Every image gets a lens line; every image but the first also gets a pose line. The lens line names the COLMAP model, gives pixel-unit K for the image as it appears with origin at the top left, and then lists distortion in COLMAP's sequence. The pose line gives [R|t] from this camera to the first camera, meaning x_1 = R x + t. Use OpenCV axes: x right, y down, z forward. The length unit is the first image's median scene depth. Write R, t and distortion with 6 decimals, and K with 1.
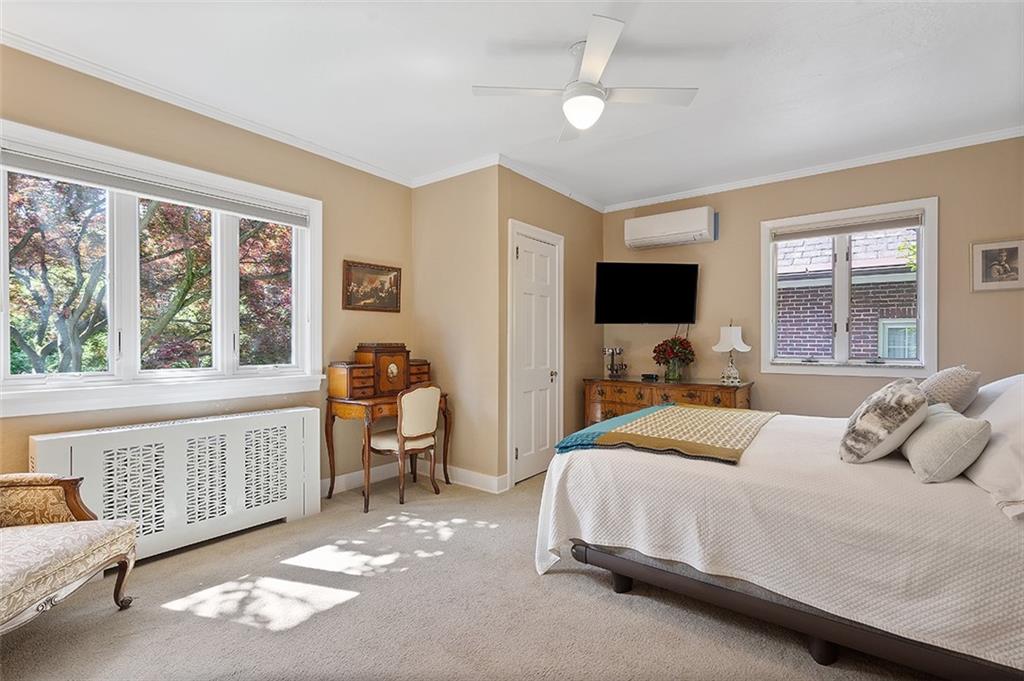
lens RADIAL K [[469.7, 0, 512.4], [0, 469.7, 347.0], [0, 0, 1]] dist [-0.004109, -0.000029]
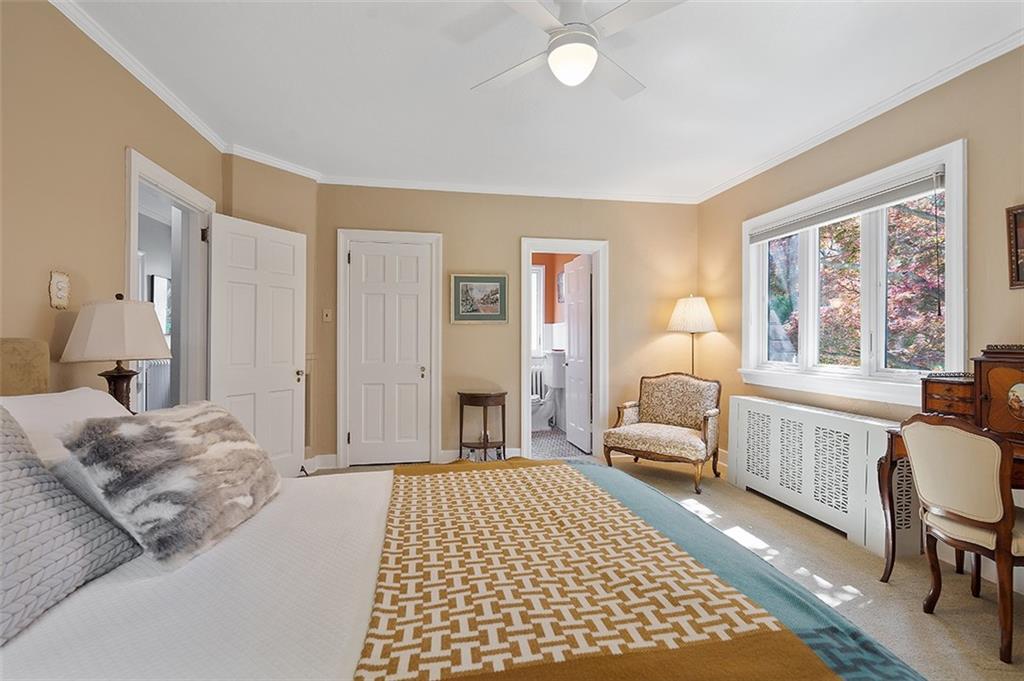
lens RADIAL K [[469.7, 0, 512.4], [0, 469.7, 347.0], [0, 0, 1]] dist [-0.004109, -0.000029]
pose [[-0.669724, 0.014383, -0.742471, 0.638593], [-0.006711, 0.999654, 0.025419, -0.019047], [0.742580, 0.022006, -0.669396, 1.144822]]
